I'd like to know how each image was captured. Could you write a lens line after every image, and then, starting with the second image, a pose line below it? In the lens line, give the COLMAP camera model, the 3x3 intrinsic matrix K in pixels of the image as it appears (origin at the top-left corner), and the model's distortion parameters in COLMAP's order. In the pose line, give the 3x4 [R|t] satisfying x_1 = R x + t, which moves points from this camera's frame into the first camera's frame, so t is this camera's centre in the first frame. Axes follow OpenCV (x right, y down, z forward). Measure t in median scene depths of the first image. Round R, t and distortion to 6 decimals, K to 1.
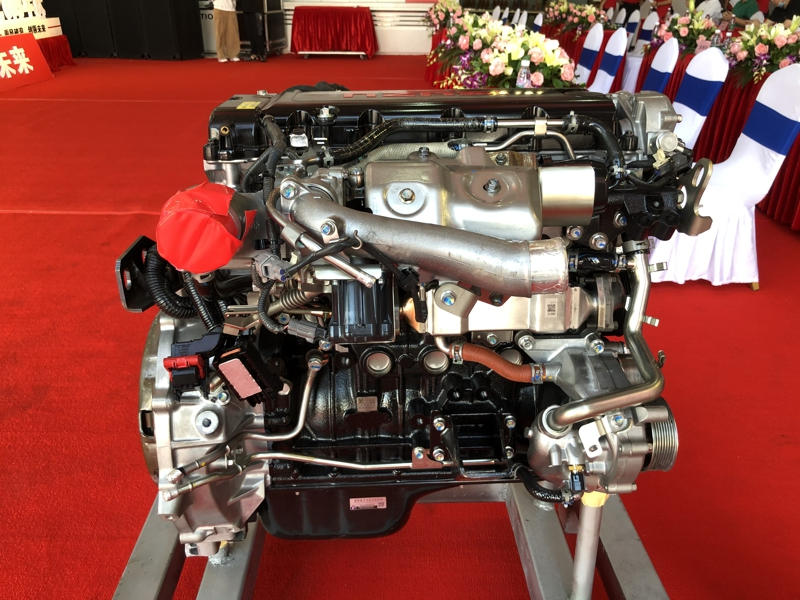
lens RADIAL K [[655.8, 0, 397.2], [0, 655.8, 301.3], [0, 0, 1]] dist [0.012532, 0.005940]
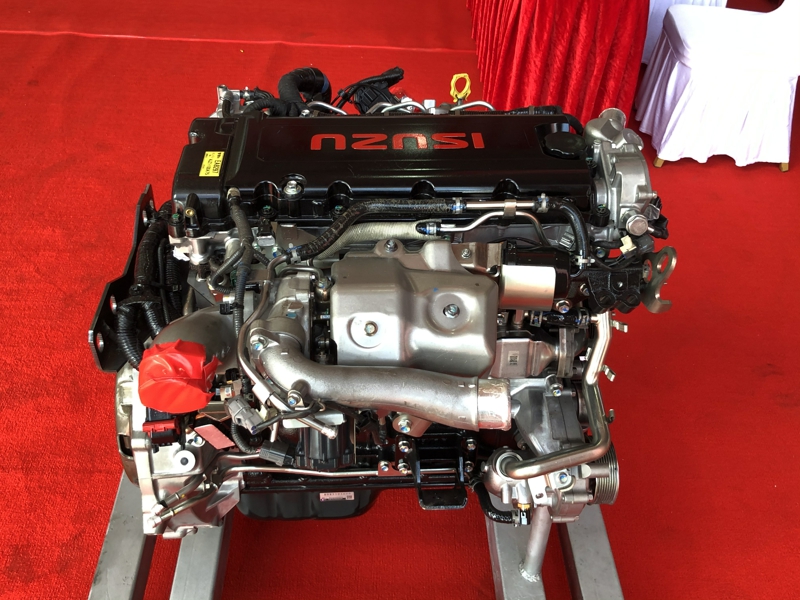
lens RADIAL K [[771.0, 0, 397.8], [0, 771.0, 299.7], [0, 0, 1]] dist [0.029449, -0.014753]
pose [[0.999586, 0.020459, 0.020215, 0.026444], [-0.025267, 0.960424, 0.277394, -0.413811], [-0.013740, -0.277790, 0.960544, -0.138203]]
